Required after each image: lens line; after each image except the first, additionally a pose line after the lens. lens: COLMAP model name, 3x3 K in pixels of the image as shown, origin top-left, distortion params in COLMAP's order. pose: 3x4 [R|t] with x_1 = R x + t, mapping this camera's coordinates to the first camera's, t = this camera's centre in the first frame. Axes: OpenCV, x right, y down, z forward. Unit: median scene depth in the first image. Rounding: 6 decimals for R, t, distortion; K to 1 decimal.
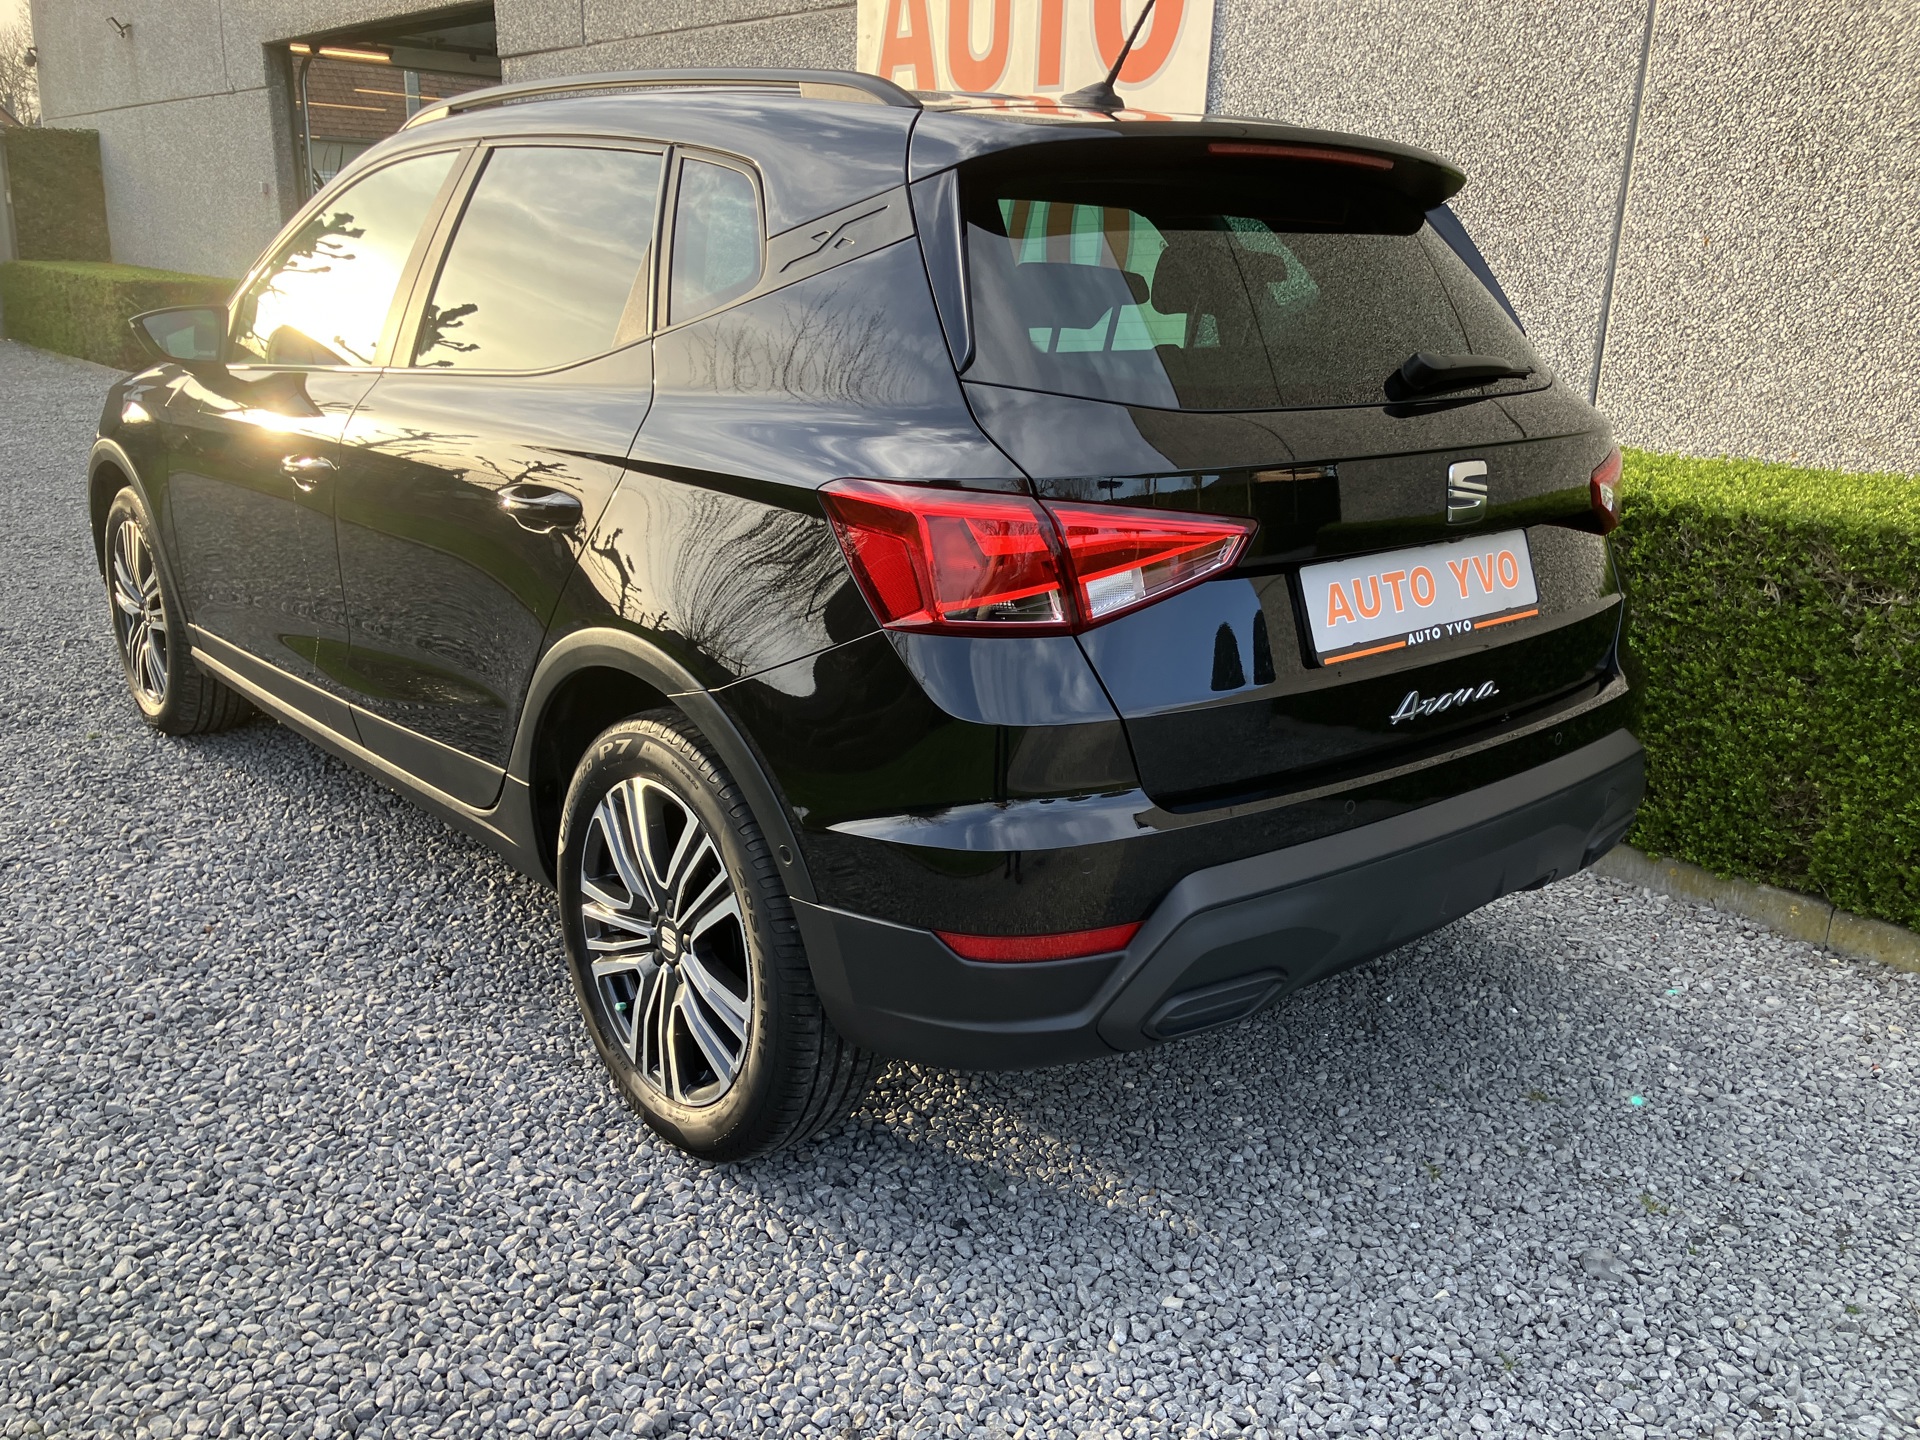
lens RADIAL K [[1602.2, 0, 962.9], [0, 1602.2, 723.6], [0, 0, 1]] dist [-0.001249, 0.017543]
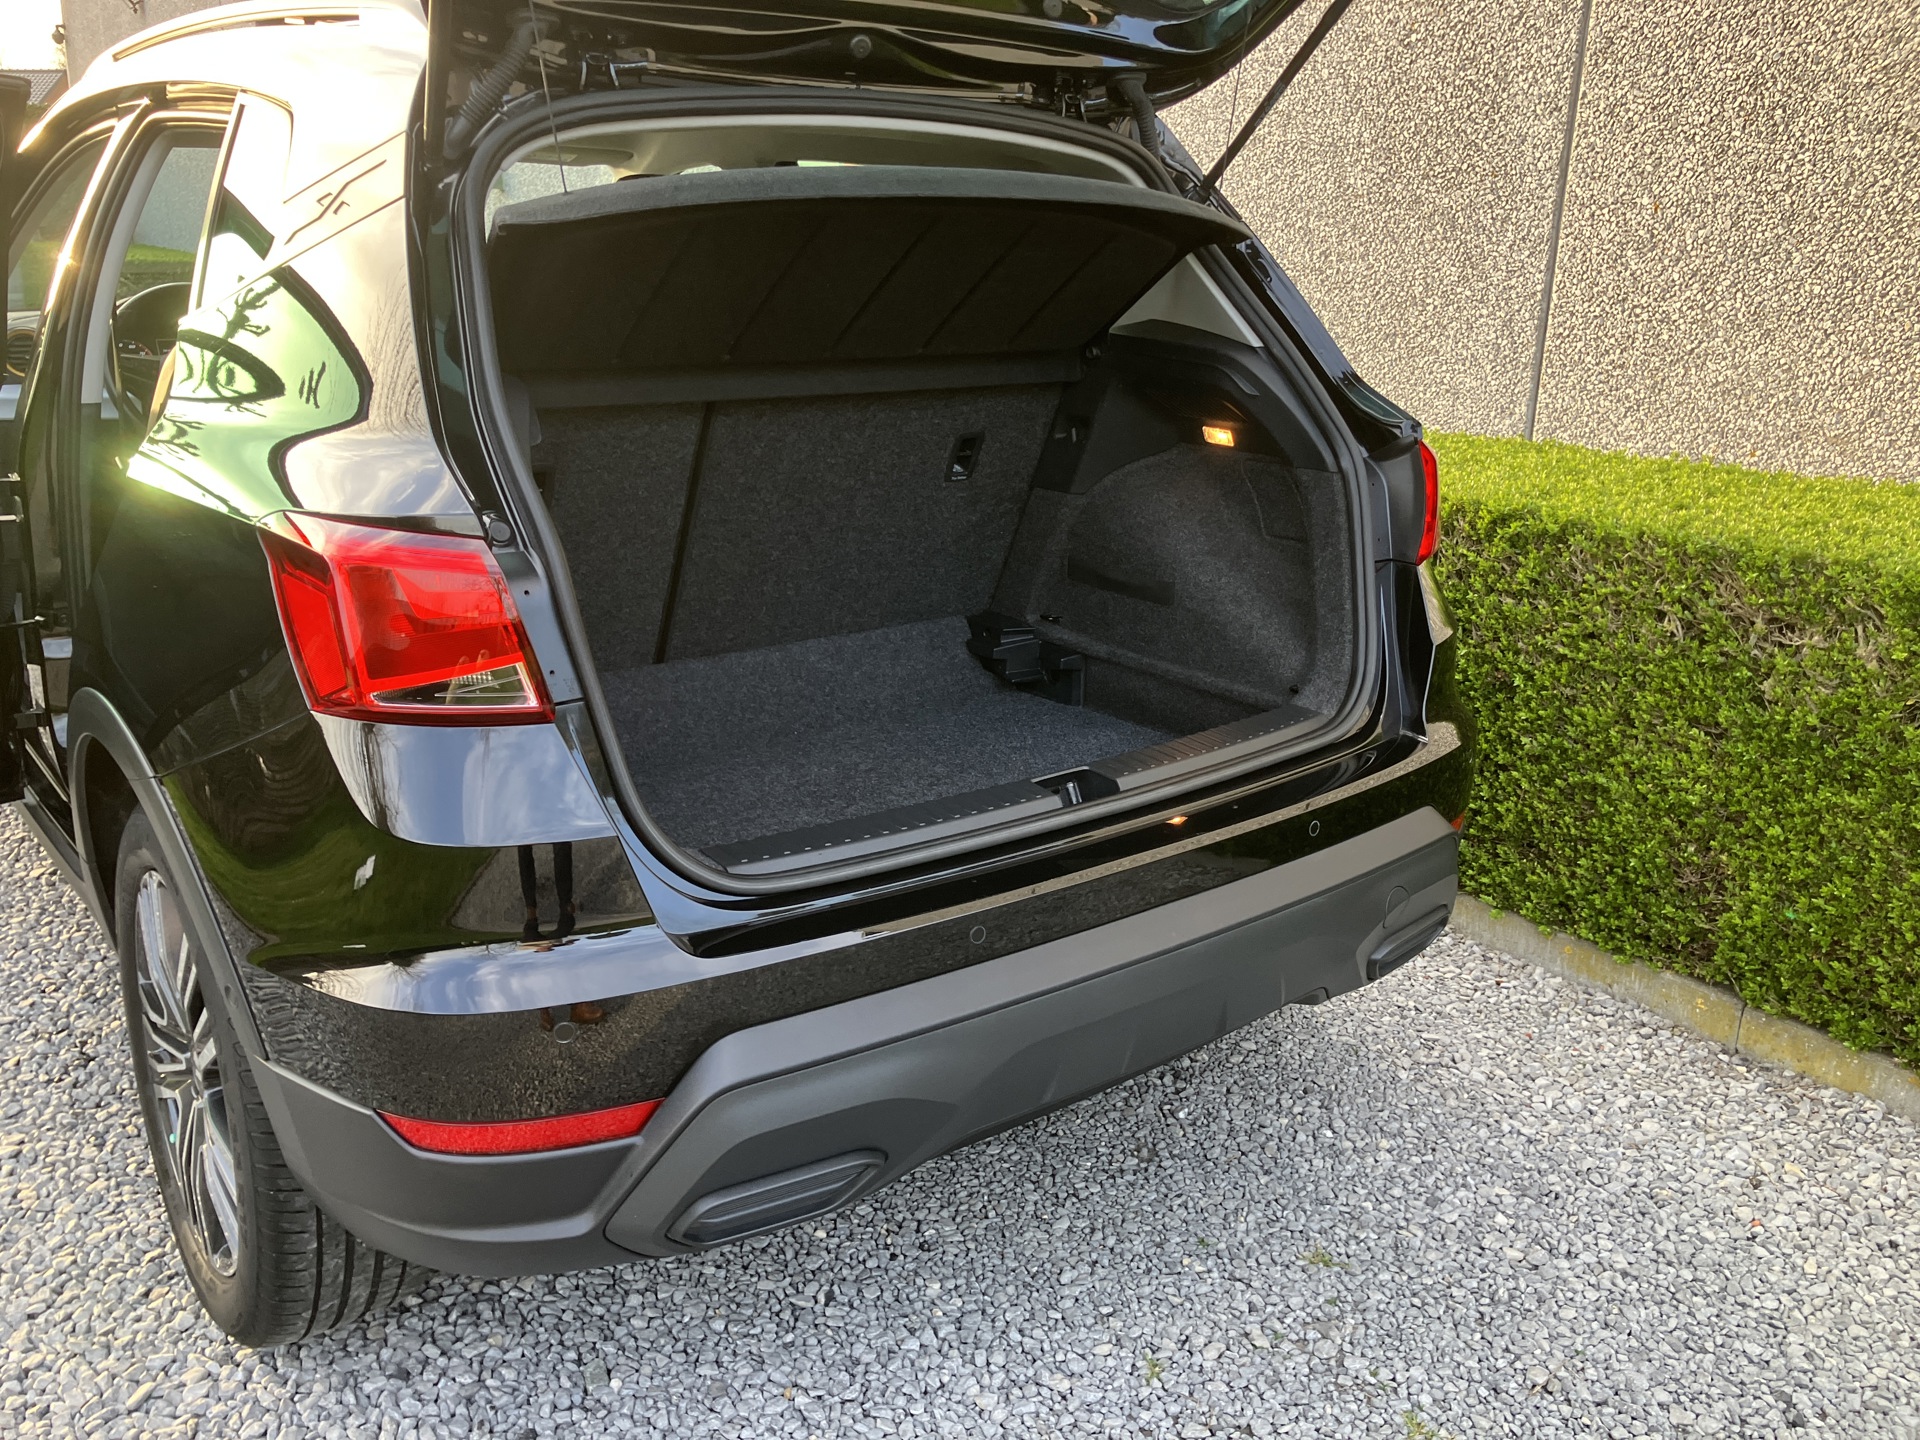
lens RADIAL K [[1602.2, 0, 970.4], [0, 1602.2, 711.2], [0, 0, 1]] dist [-0.001249, 0.017543]
pose [[0.998970, 0.009509, -0.044378, 0.203668], [-0.009190, 0.999930, 0.007389, -0.046801], [0.044445, -0.006973, 0.998988, 0.172348]]
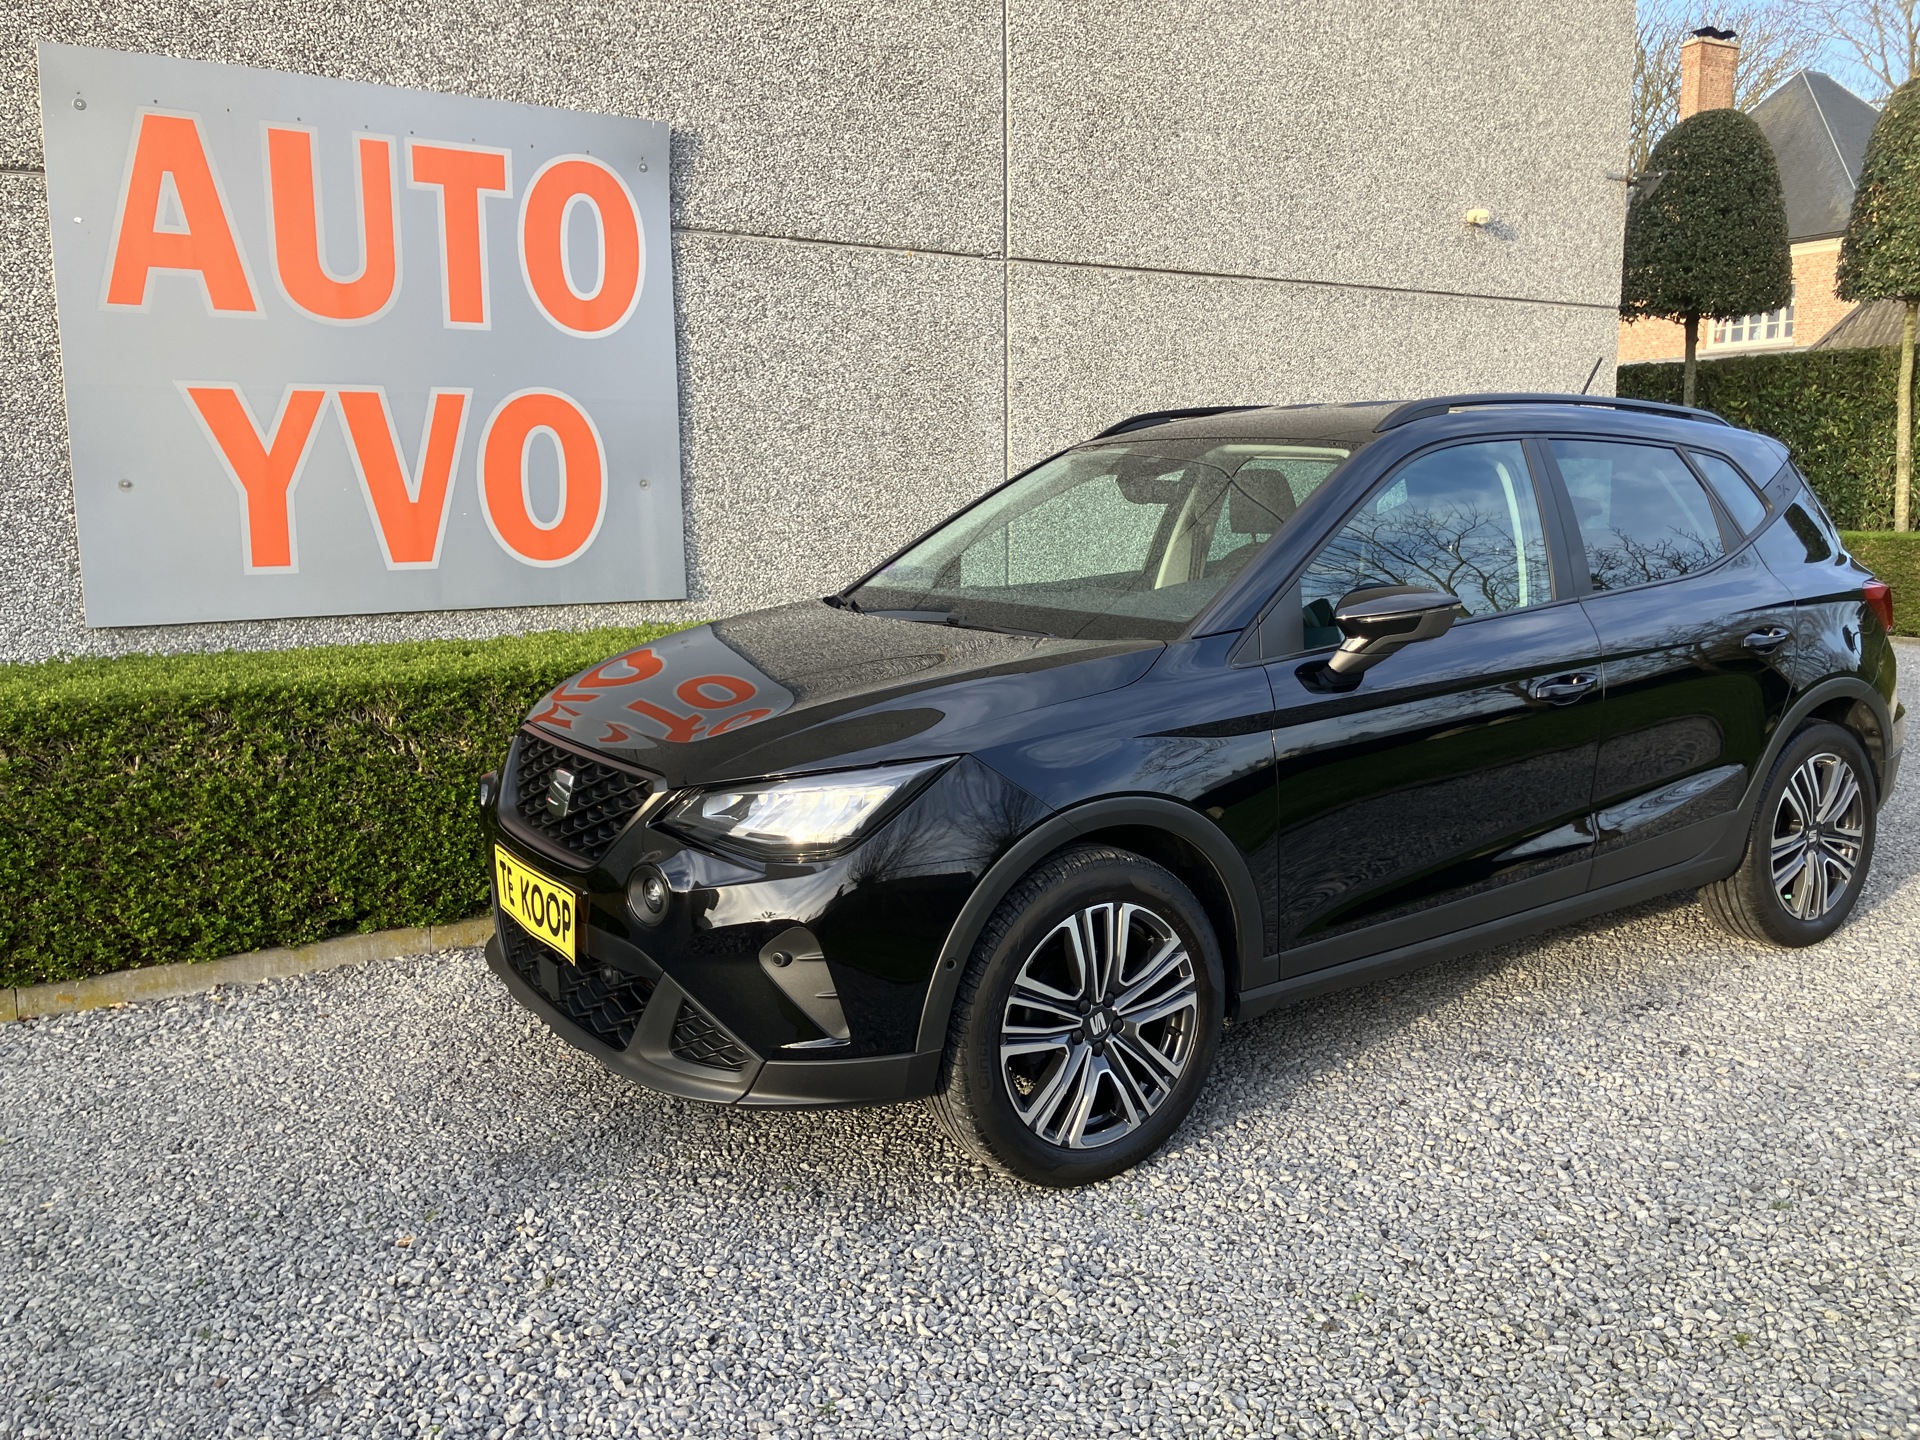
lens RADIAL K [[1602.2, 0, 968.5], [0, 1602.2, 722.8], [0, 0, 1]] dist [-0.001249, 0.017543]
pose [[0.115687, -0.180506, 0.976747, -1.836312], [0.293872, 0.945546, 0.139934, -0.480017], [-0.948818, 0.270850, 0.162433, 1.365245]]
